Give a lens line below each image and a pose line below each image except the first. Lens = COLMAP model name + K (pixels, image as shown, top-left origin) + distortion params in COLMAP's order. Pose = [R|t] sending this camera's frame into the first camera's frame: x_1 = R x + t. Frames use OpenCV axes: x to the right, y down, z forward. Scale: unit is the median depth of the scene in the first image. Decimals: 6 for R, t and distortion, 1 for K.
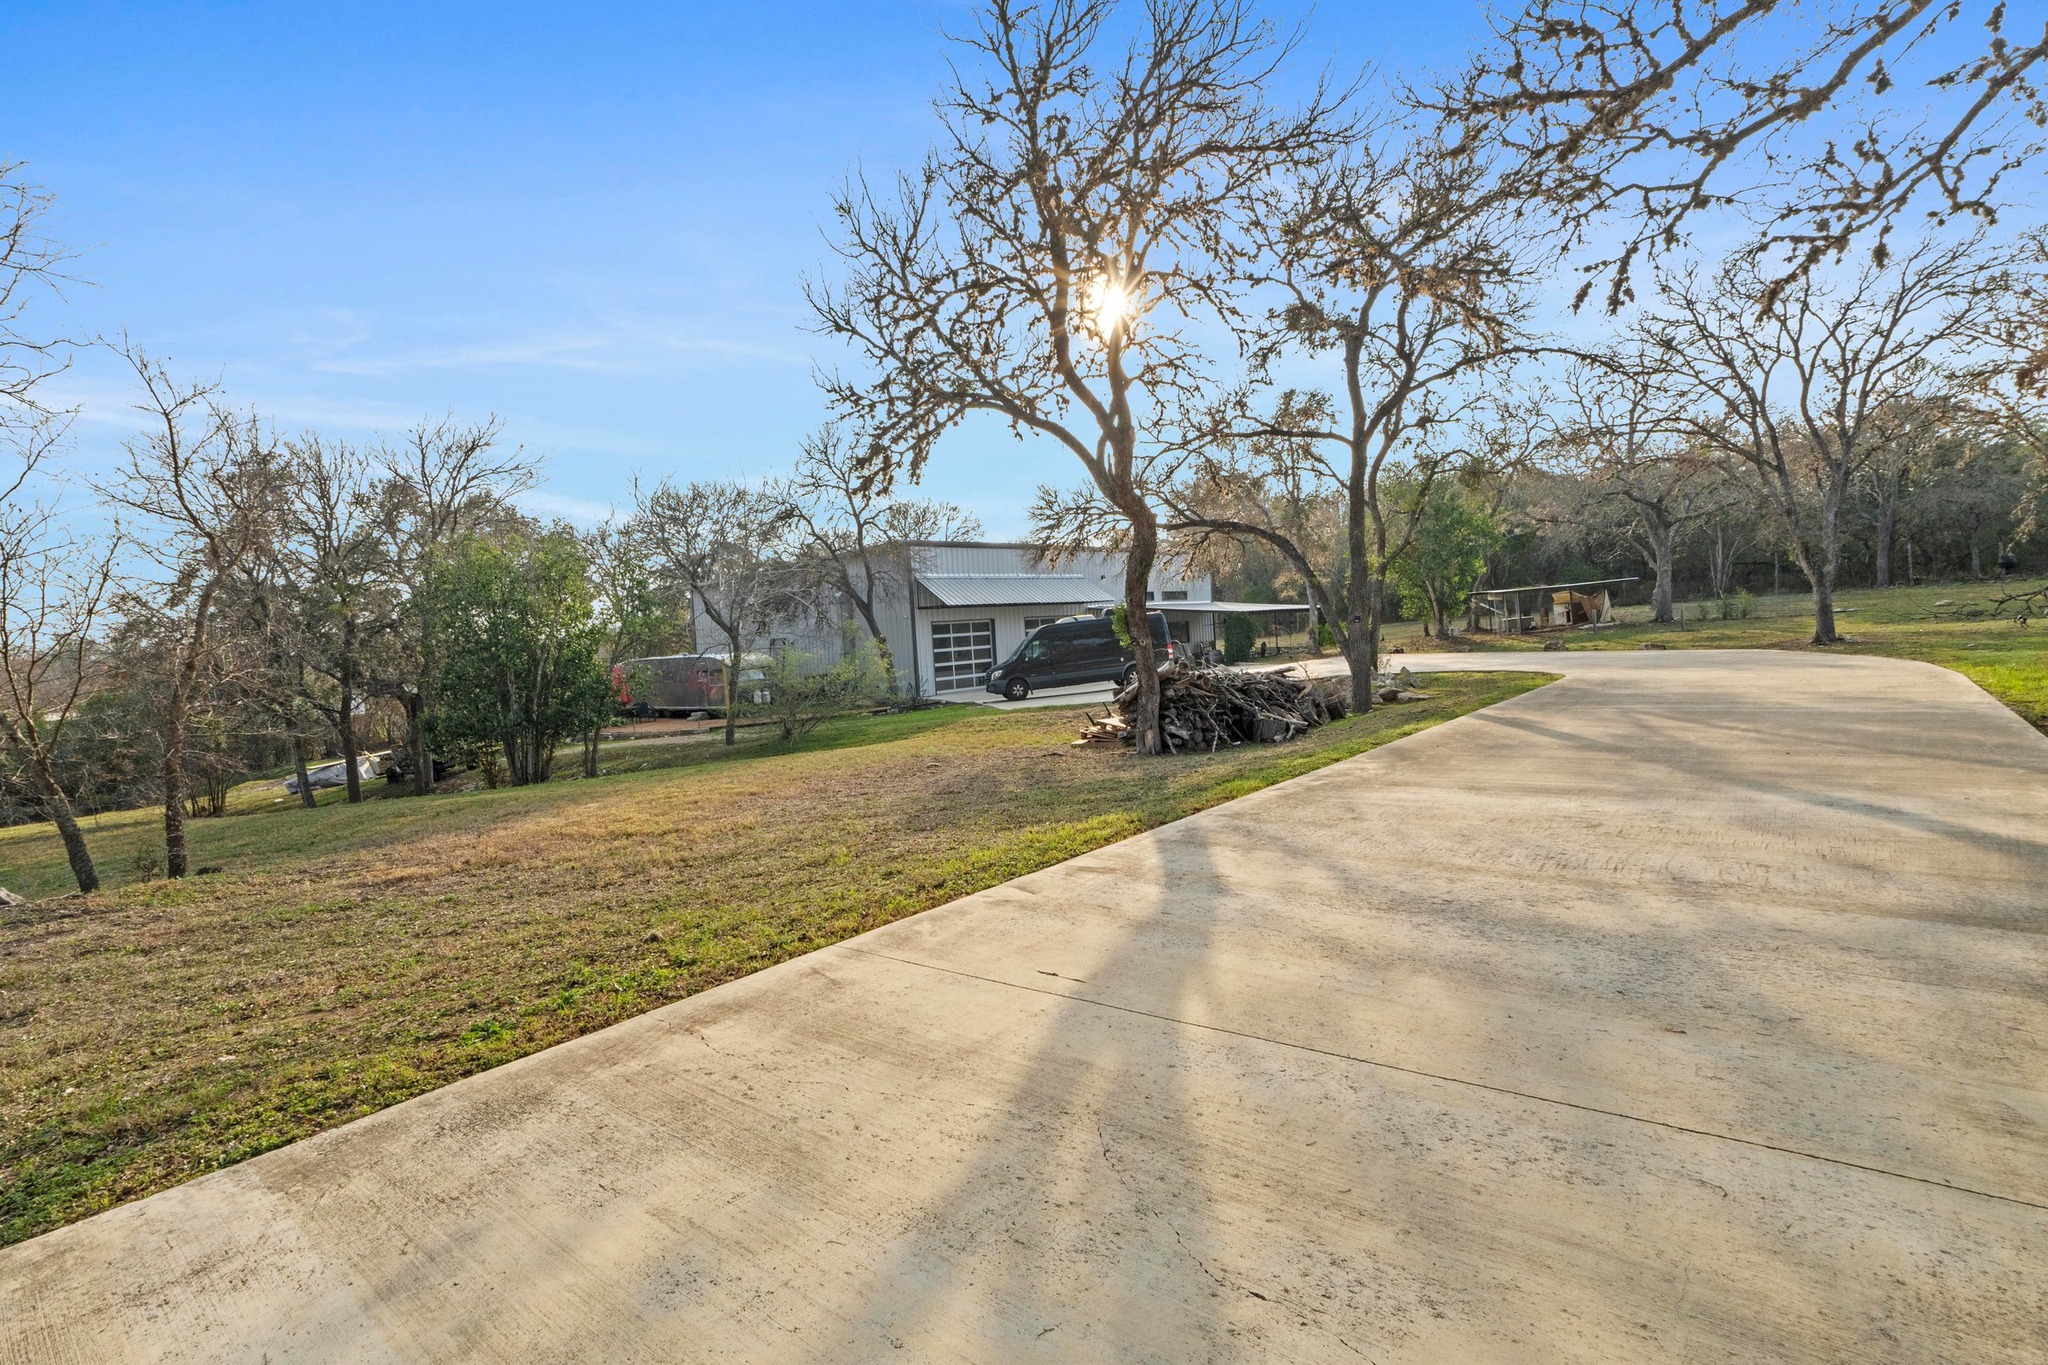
lens RADIAL K [[955.3, 0, 1049.7], [0, 955.3, 626.5], [0, 0, 1]] dist [-0.000836, 0.000016]
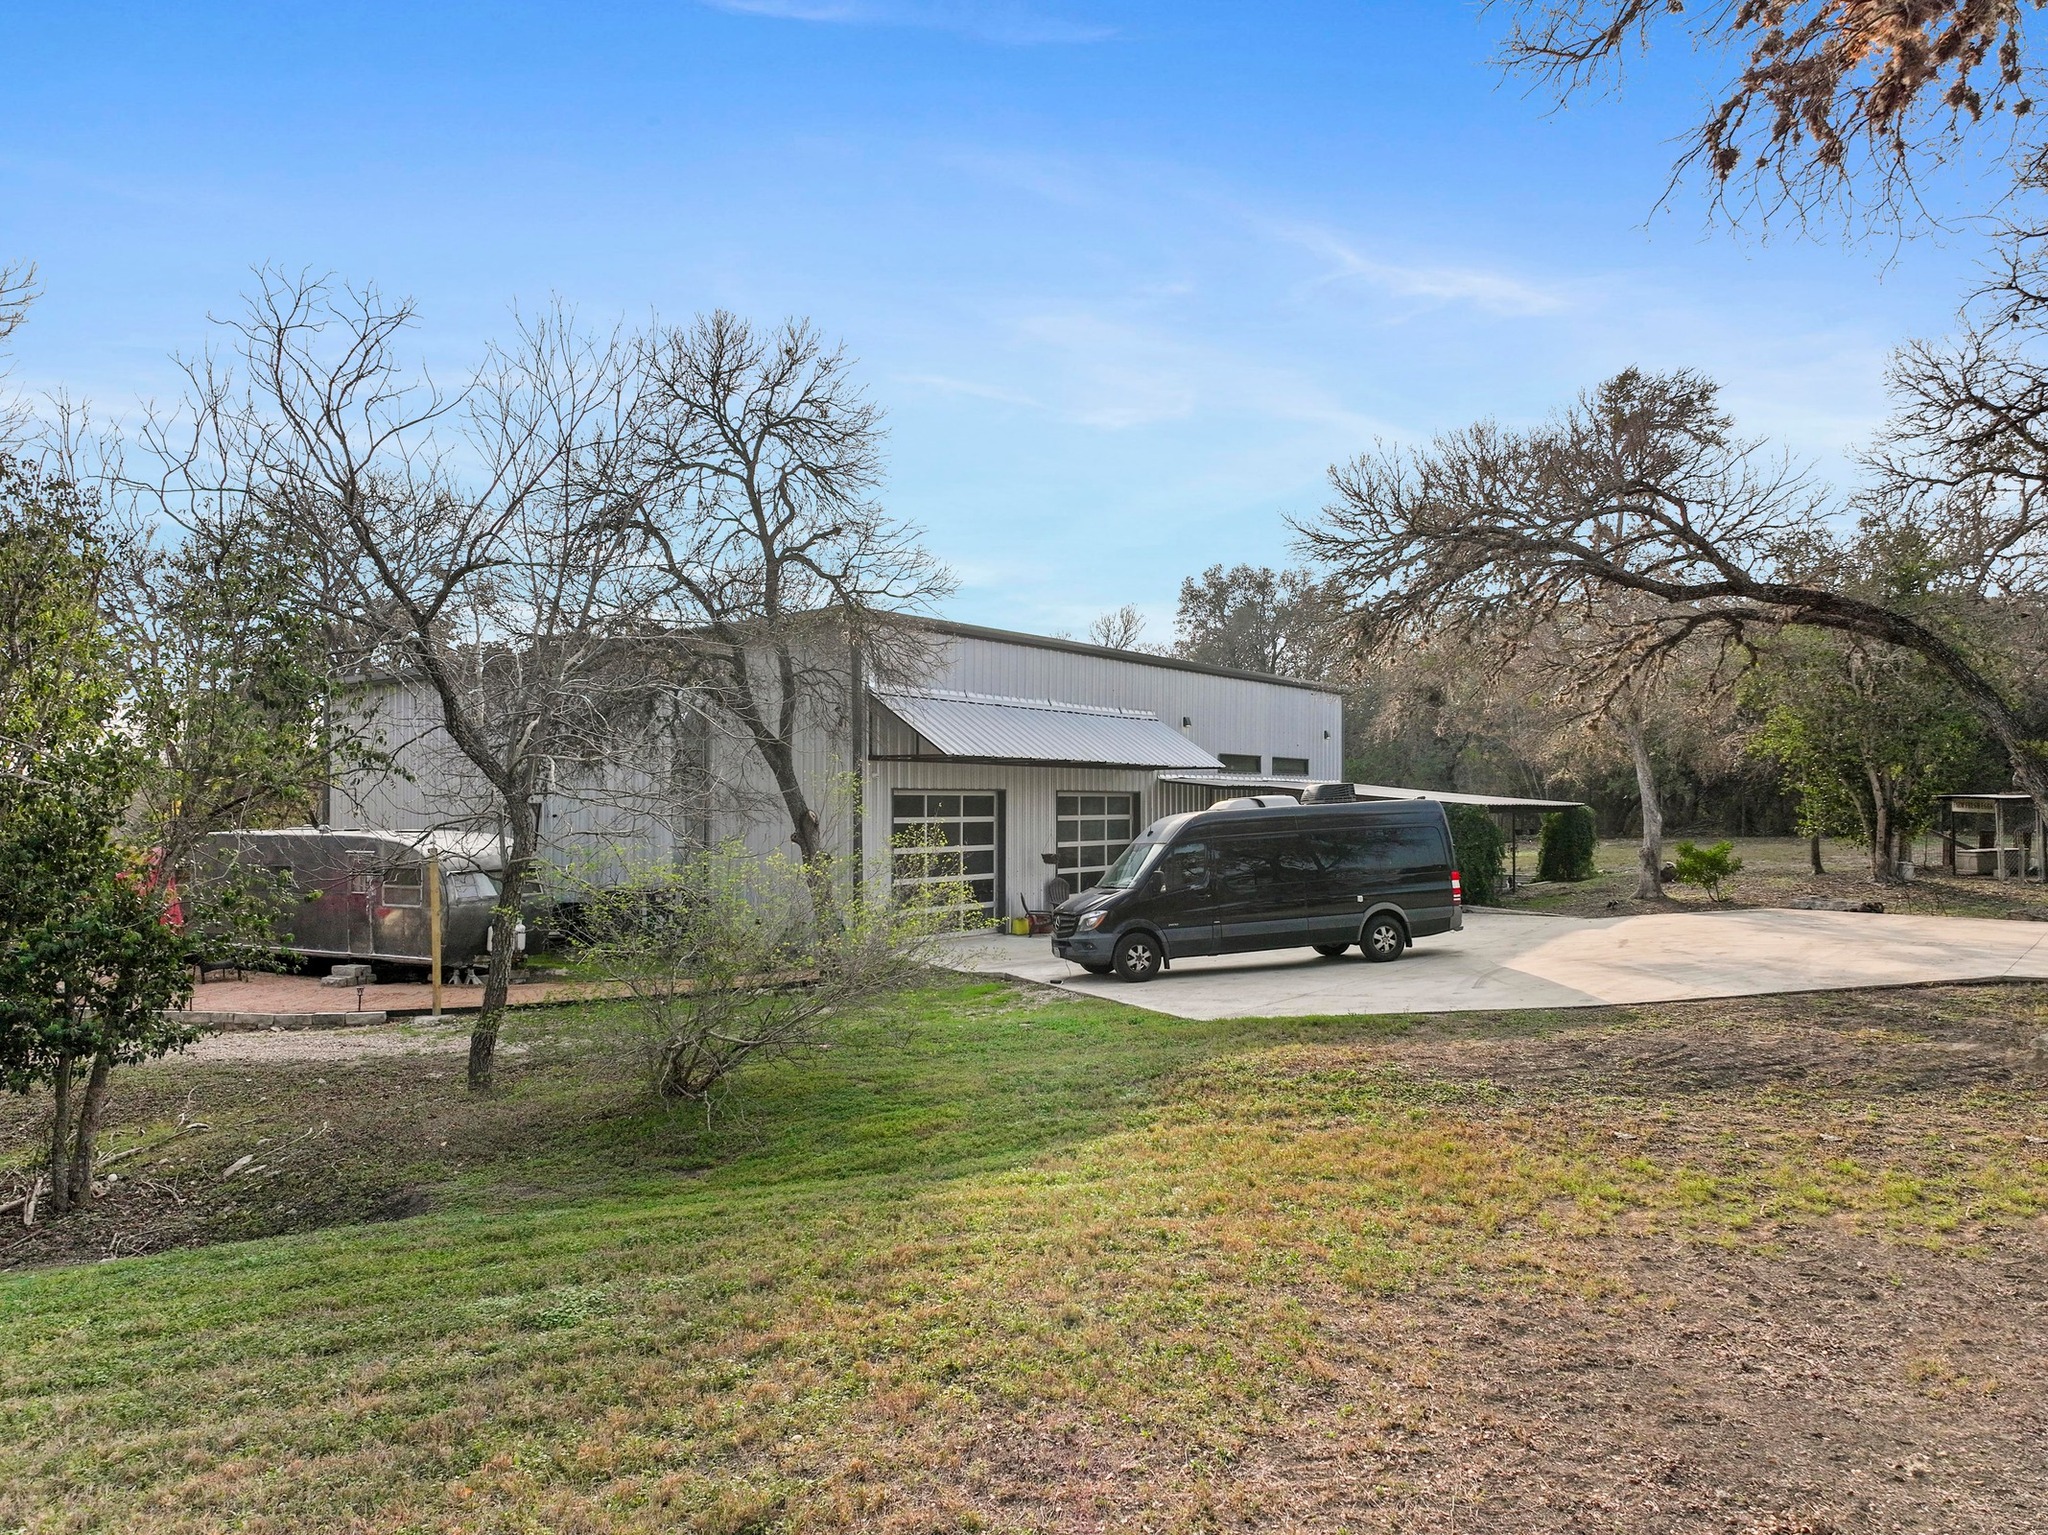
lens RADIAL K [[1452.8, 0, 1021.5], [0, 1452.8, 775.3], [0, 0, 1]] dist [0.021803, 0.002231]
pose [[0.991696, 0.060516, 0.113474, -0.145266], [-0.057621, 0.997928, -0.028622, 0.005150], [-0.114971, 0.021846, 0.993129, 0.298884]]
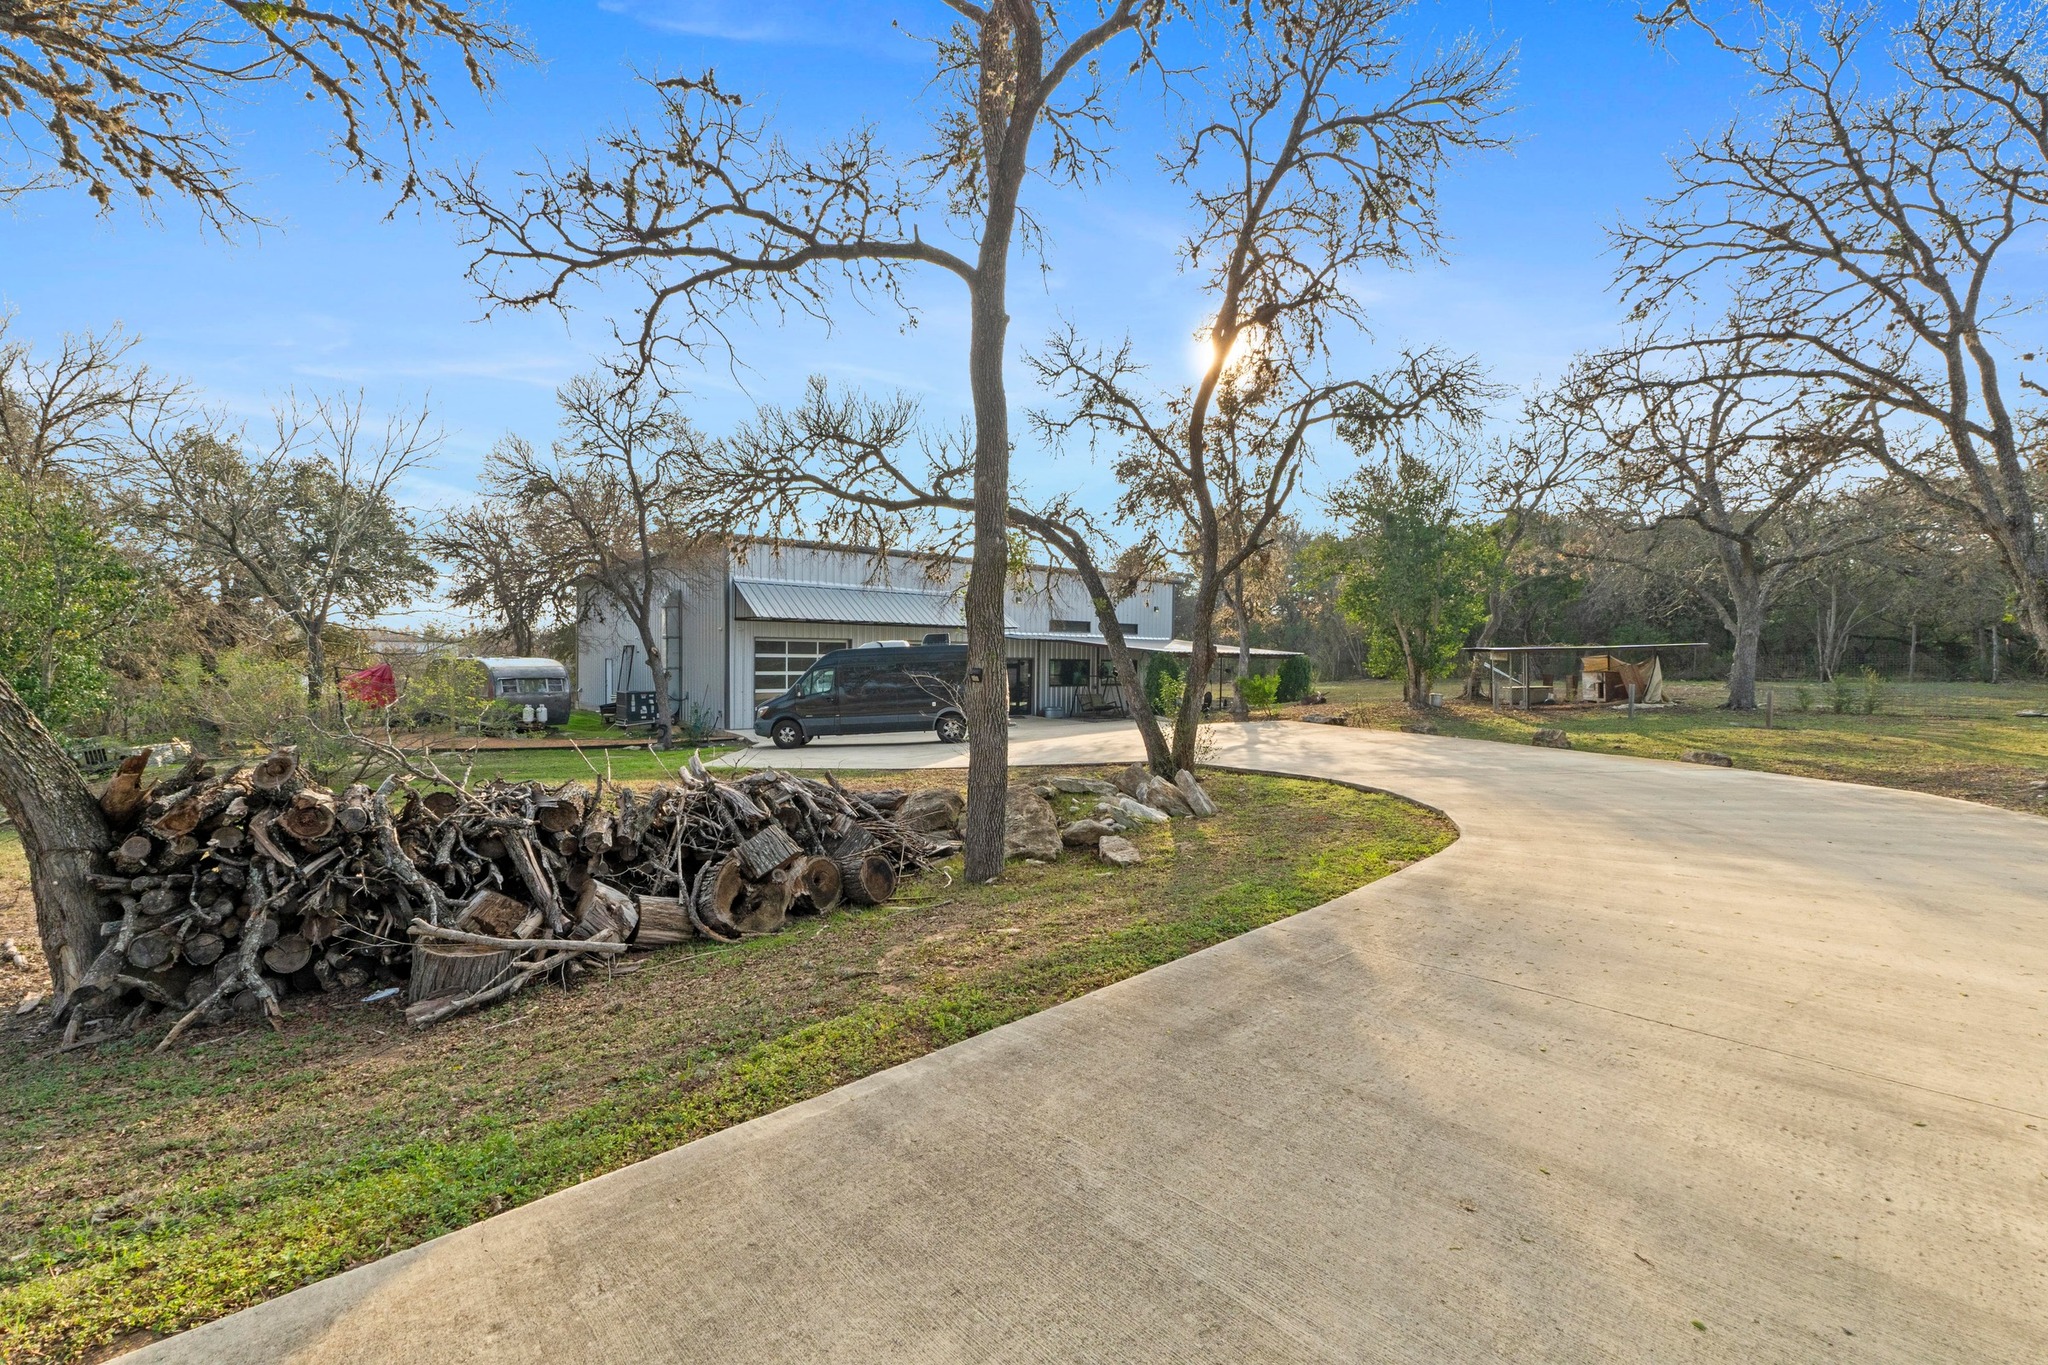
lens RADIAL K [[870.0, 0, 1021.6], [0, 870.0, 672.4], [0, 0, 1]] dist [-0.009942, -0.000358]
pose [[0.988854, 0.072893, -0.129822, 0.202515], [-0.070145, 0.997208, 0.025623, -0.010536], [0.131327, -0.016231, 0.991206, 0.303970]]
